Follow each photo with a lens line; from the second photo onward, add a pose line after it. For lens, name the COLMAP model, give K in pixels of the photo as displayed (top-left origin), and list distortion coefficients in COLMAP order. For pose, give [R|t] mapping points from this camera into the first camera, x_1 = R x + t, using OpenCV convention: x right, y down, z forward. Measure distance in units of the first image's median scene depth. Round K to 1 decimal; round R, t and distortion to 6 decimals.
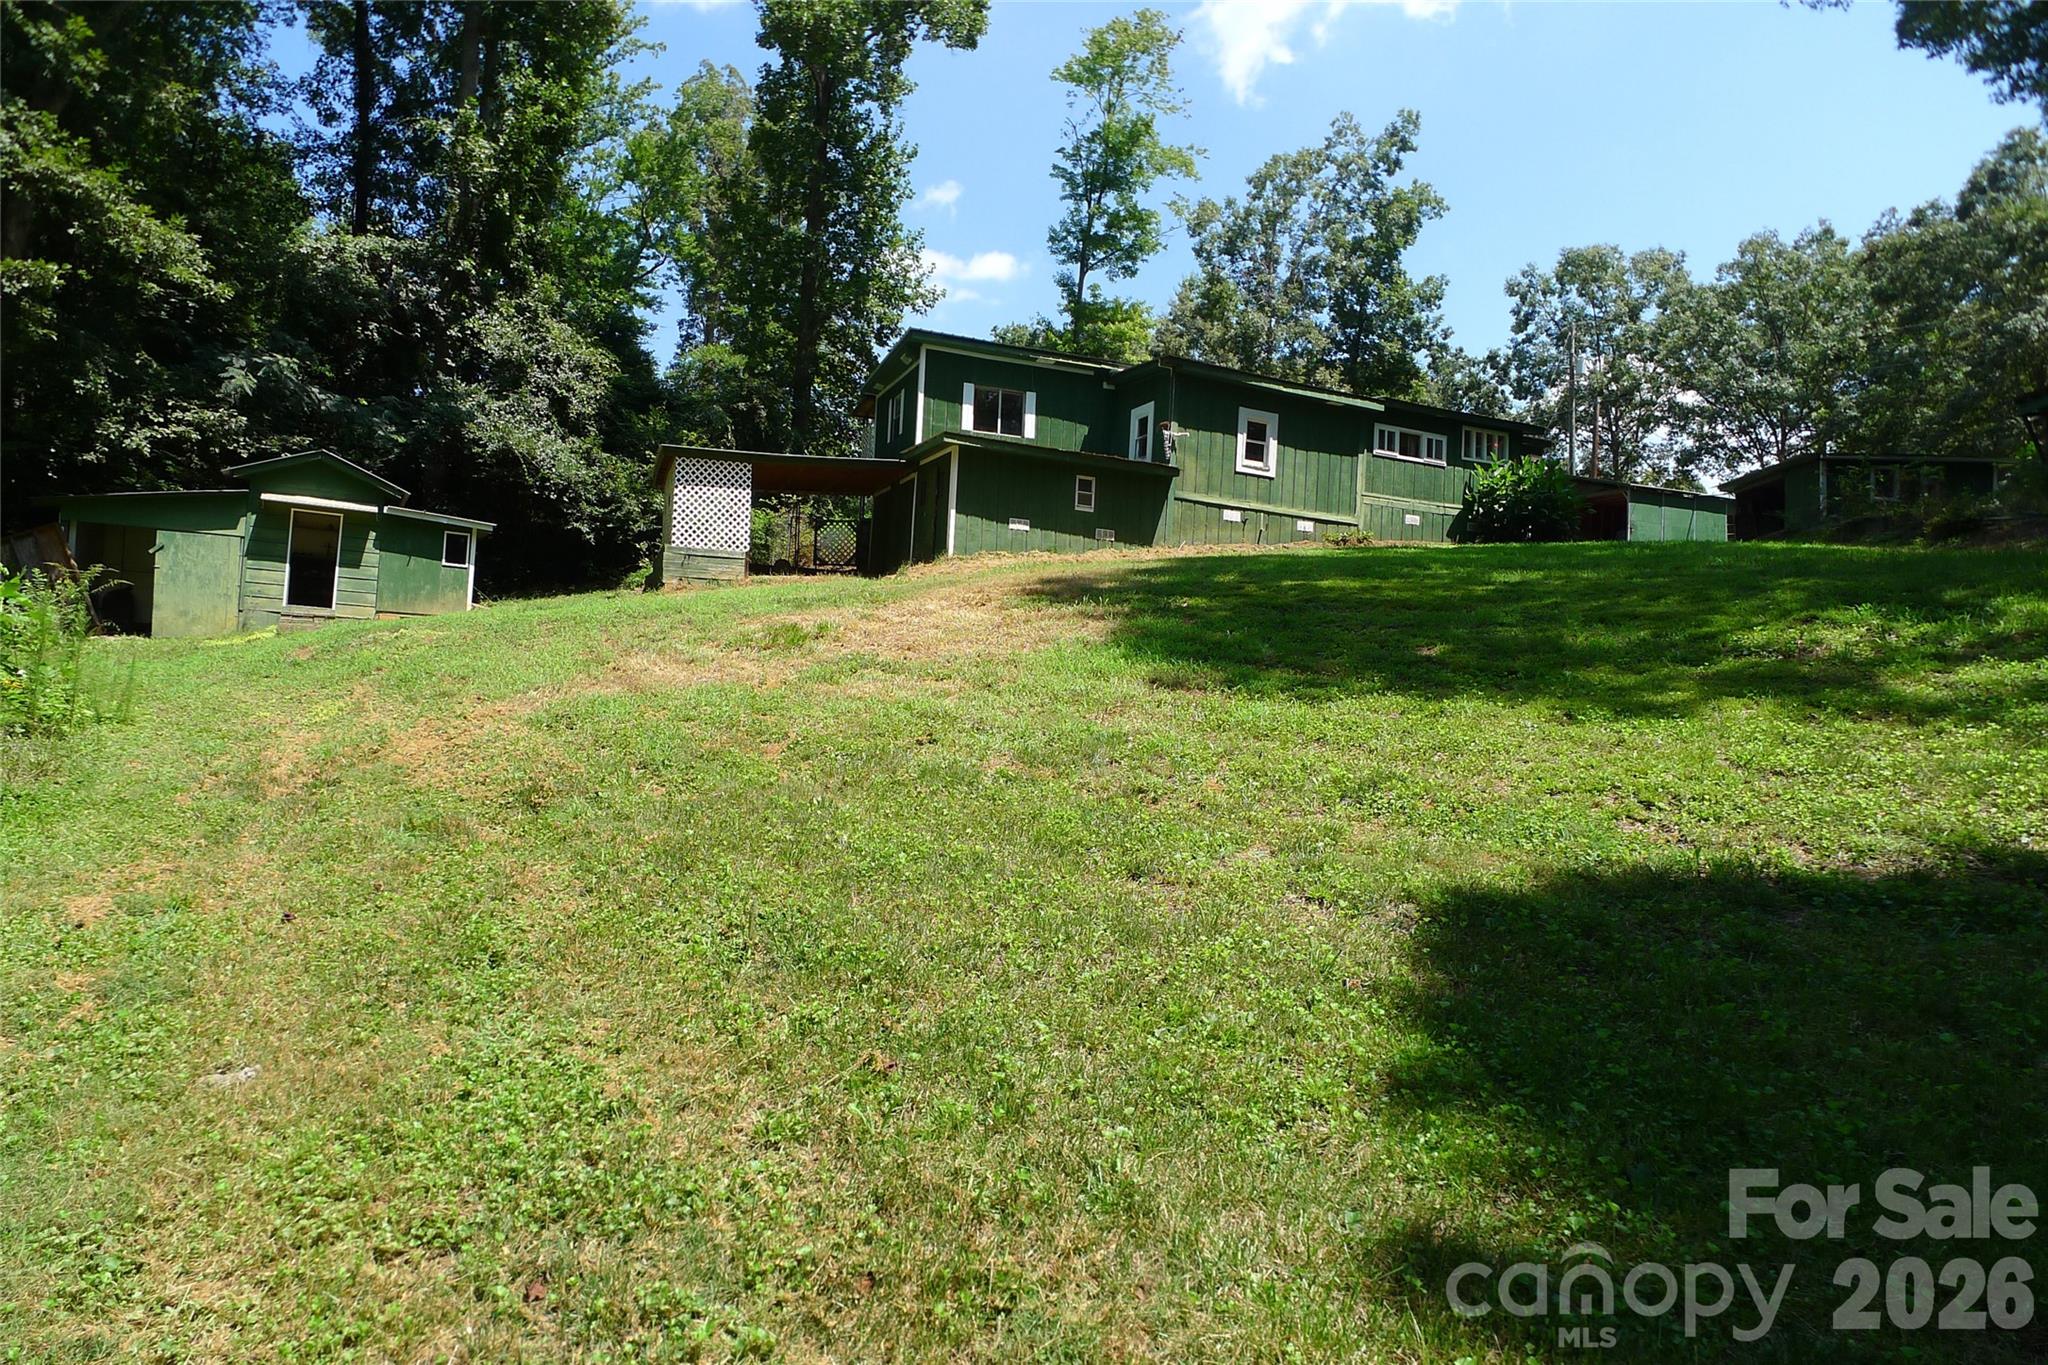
lens RADIAL K [[1081.6, 0, 1018.1], [0, 1081.6, 655.6], [0, 0, 1]] dist [-0.104826, 0.029637]
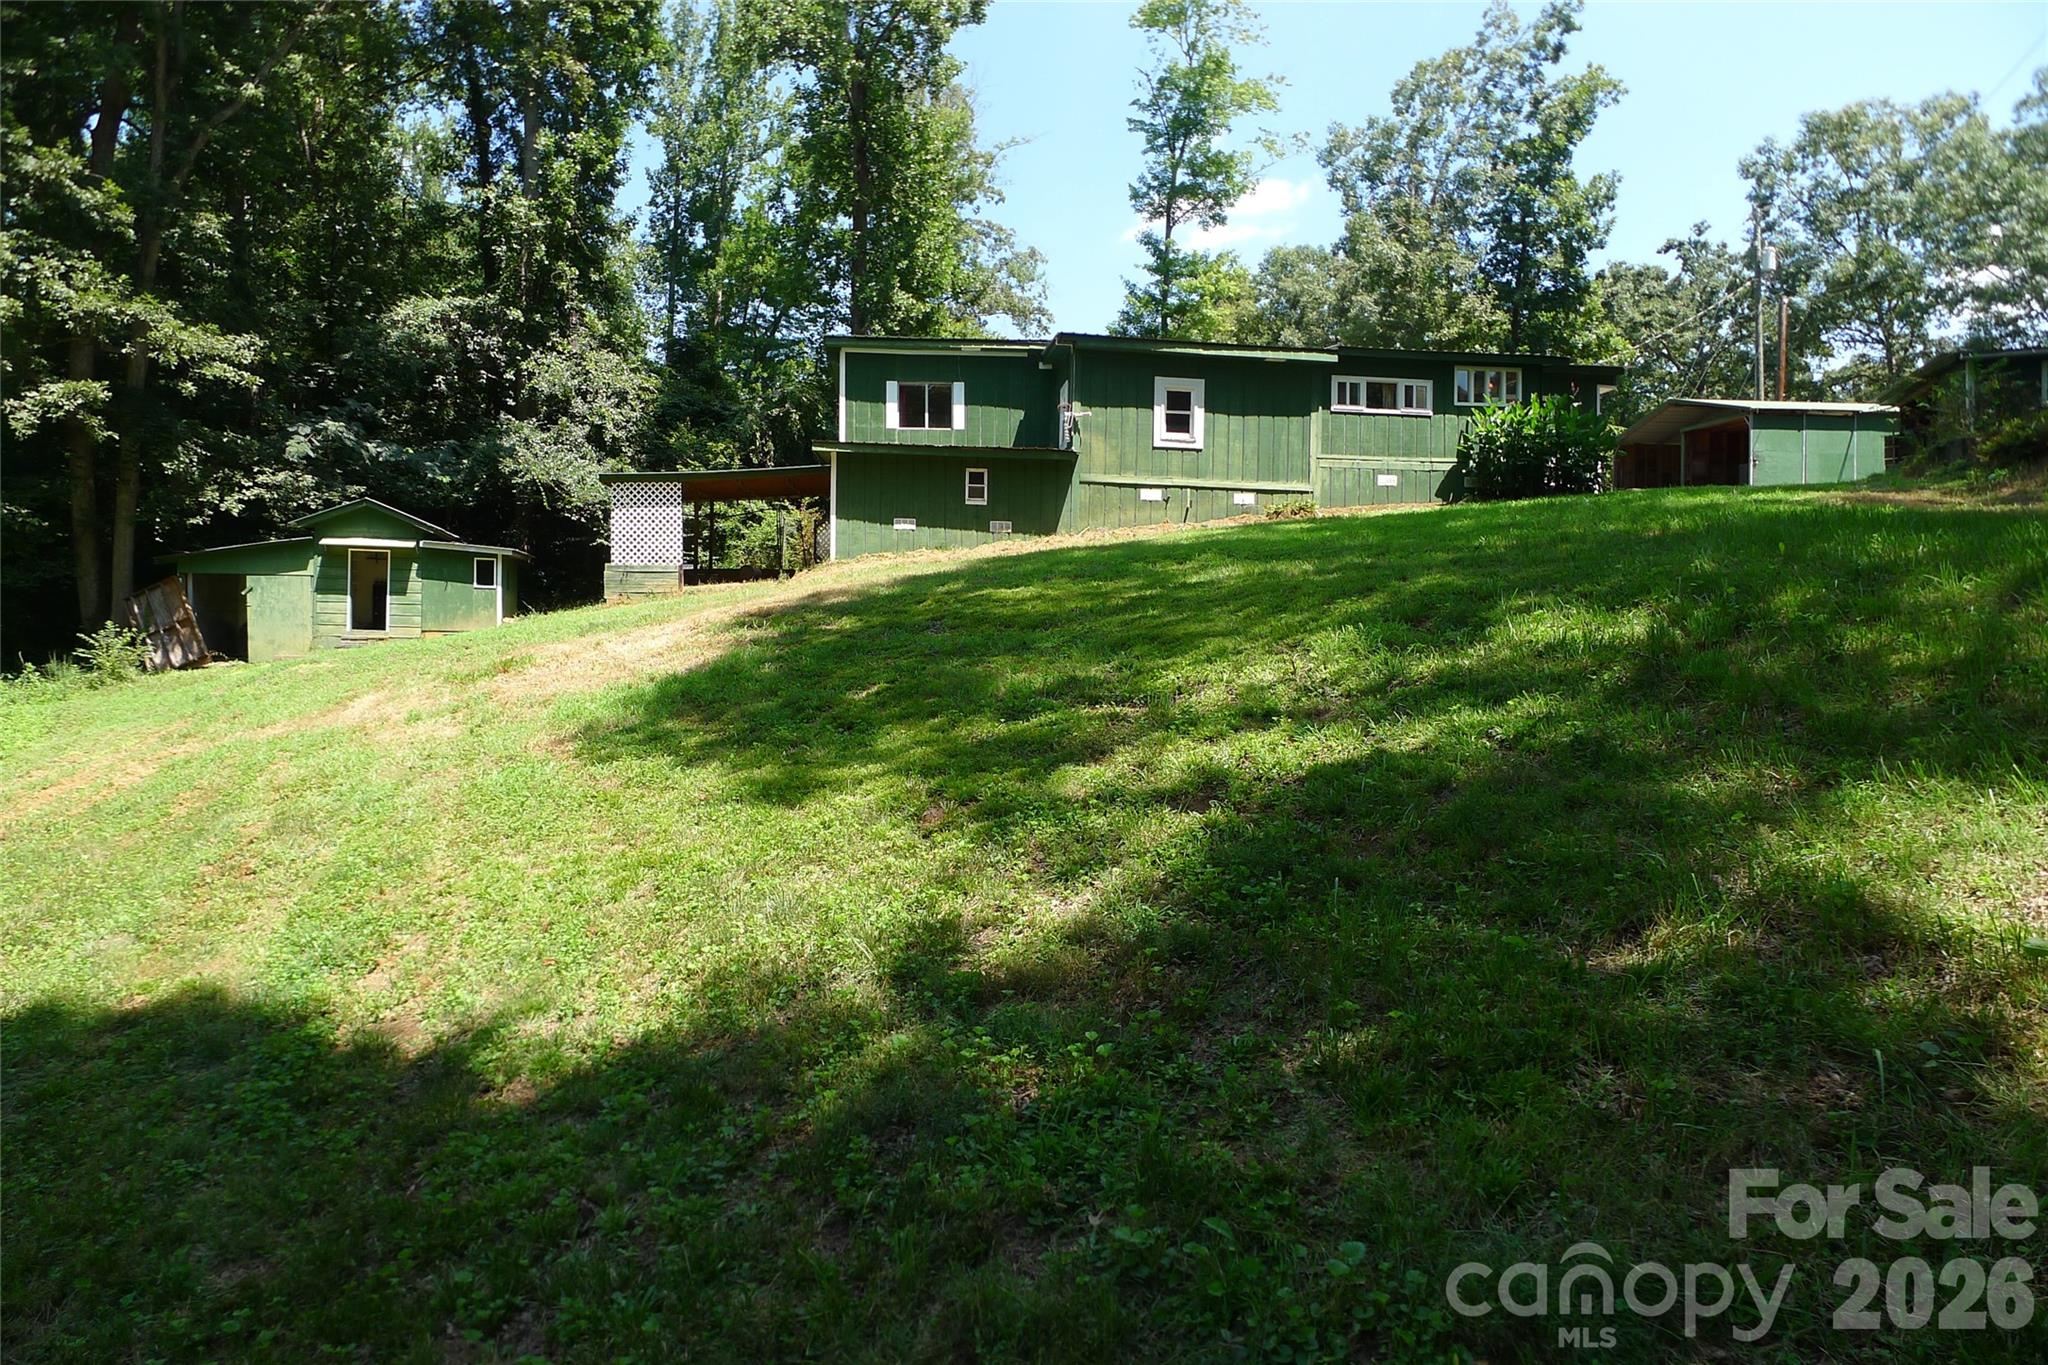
lens RADIAL K [[1081.6, 0, 1018.1], [0, 1081.6, 655.6], [0, 0, 1]] dist [-0.104826, 0.029637]
pose [[0.957145, -0.029409, -0.288113, 0.334469], [0.041293, 0.998525, 0.035256, -0.026649], [0.286652, -0.045642, 0.956947, 0.060091]]
